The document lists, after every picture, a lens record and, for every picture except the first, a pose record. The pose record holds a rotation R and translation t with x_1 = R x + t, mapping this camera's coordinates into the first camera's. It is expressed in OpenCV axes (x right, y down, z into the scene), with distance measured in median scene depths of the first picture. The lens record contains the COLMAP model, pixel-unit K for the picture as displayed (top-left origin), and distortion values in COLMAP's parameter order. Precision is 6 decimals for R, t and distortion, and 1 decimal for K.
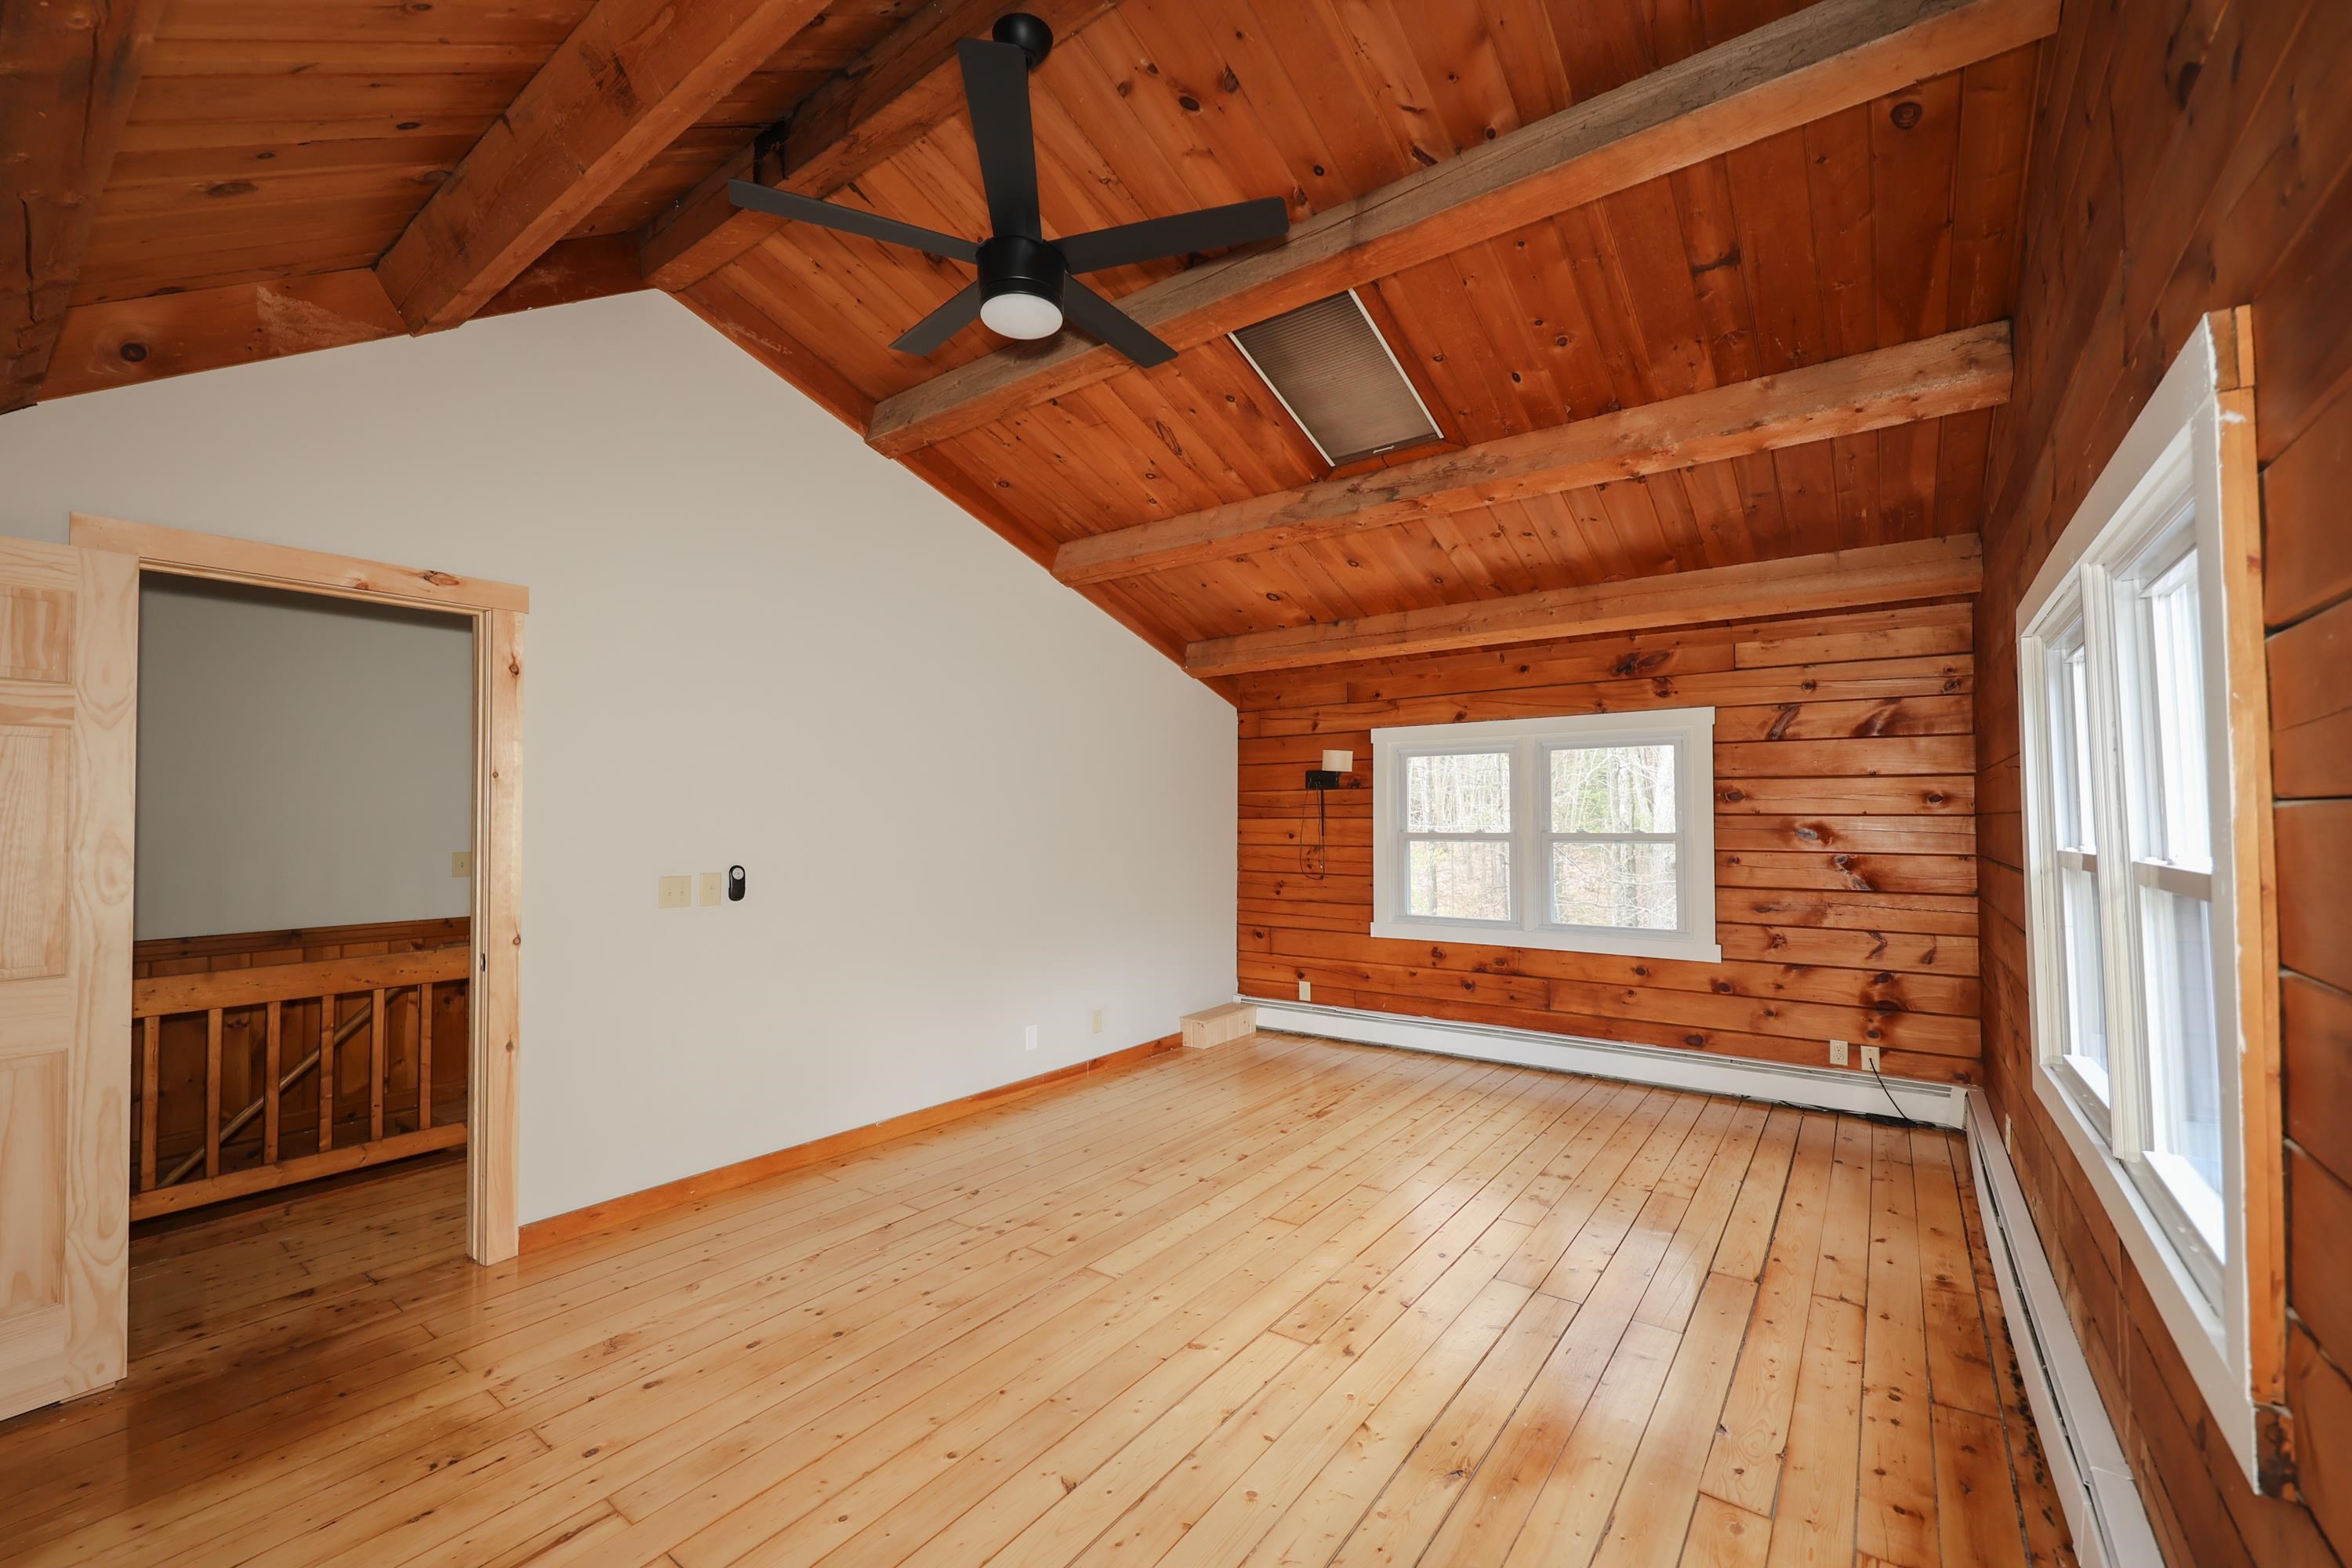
lens RADIAL K [[950.8, 0, 1175.1], [0, 950.8, 787.3], [0, 0, 1]] dist [0.000513, 0.000257]
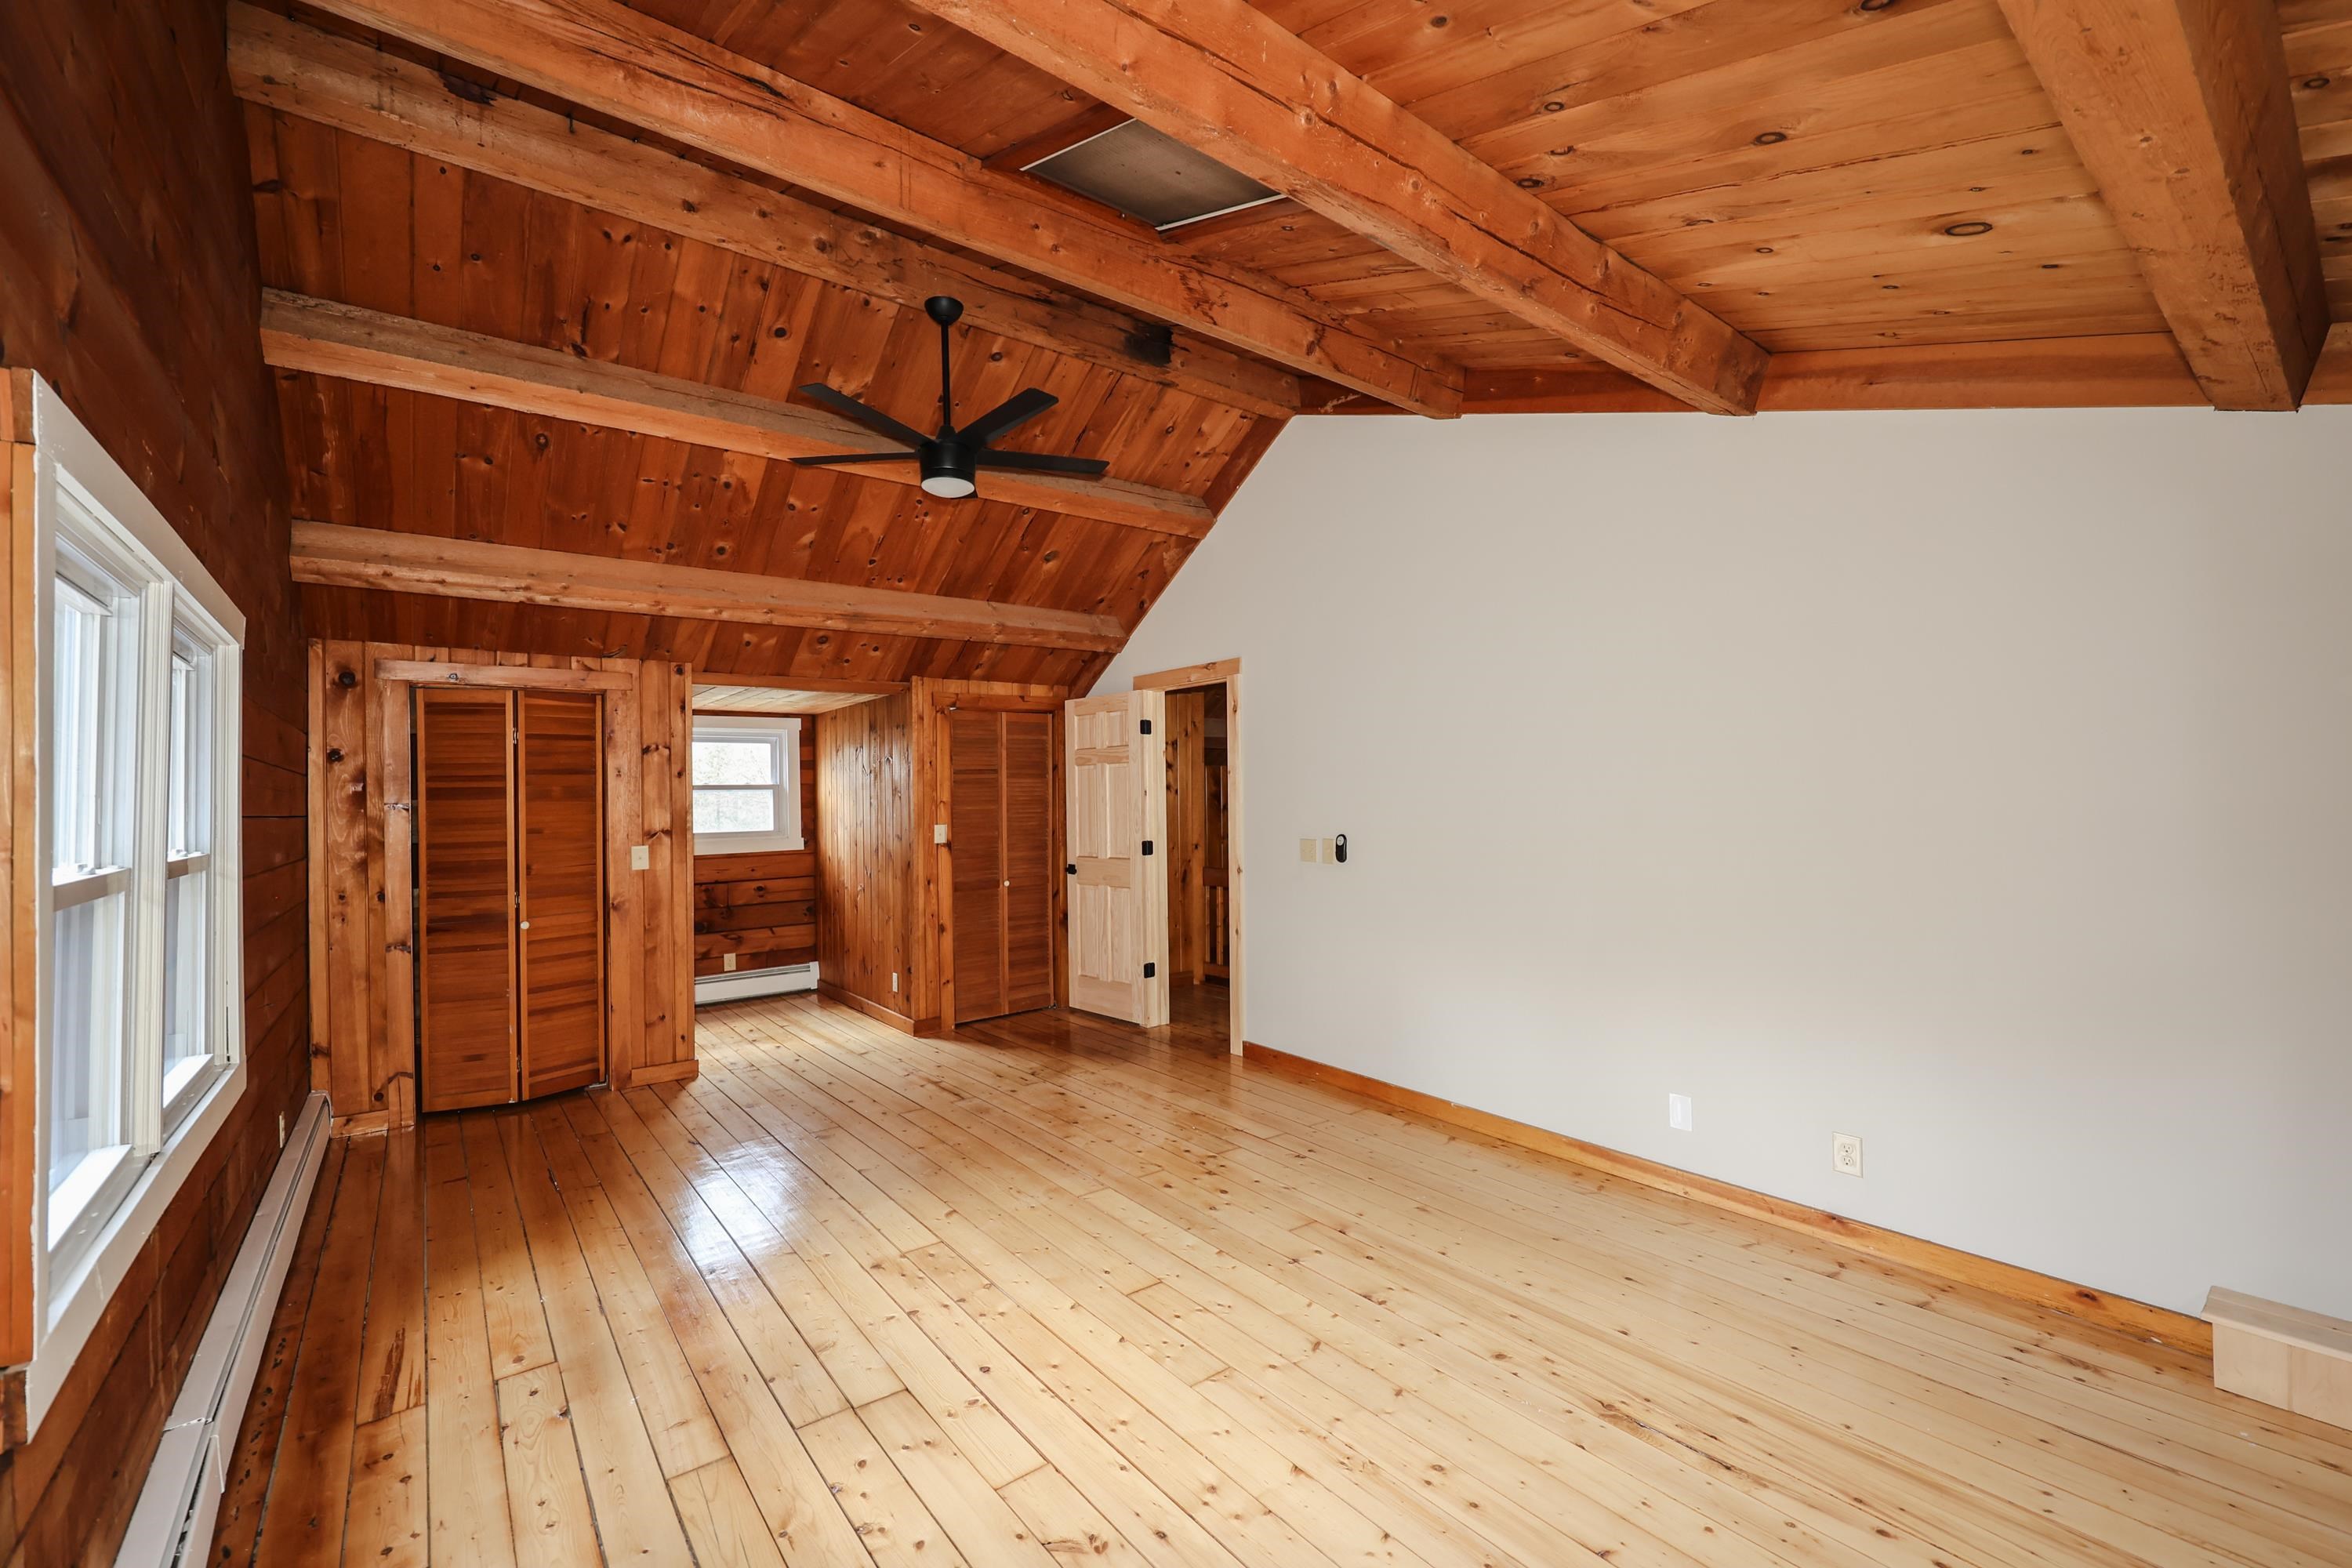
lens RADIAL K [[950.8, 0, 1175.1], [0, 950.8, 787.3], [0, 0, 1]] dist [0.000513, 0.000257]
pose [[-0.252411, -0.001294, -0.967619, 0.991919], [0.051665, 0.998555, -0.014813, 0.034525], [0.966240, -0.053731, -0.251979, 1.365251]]
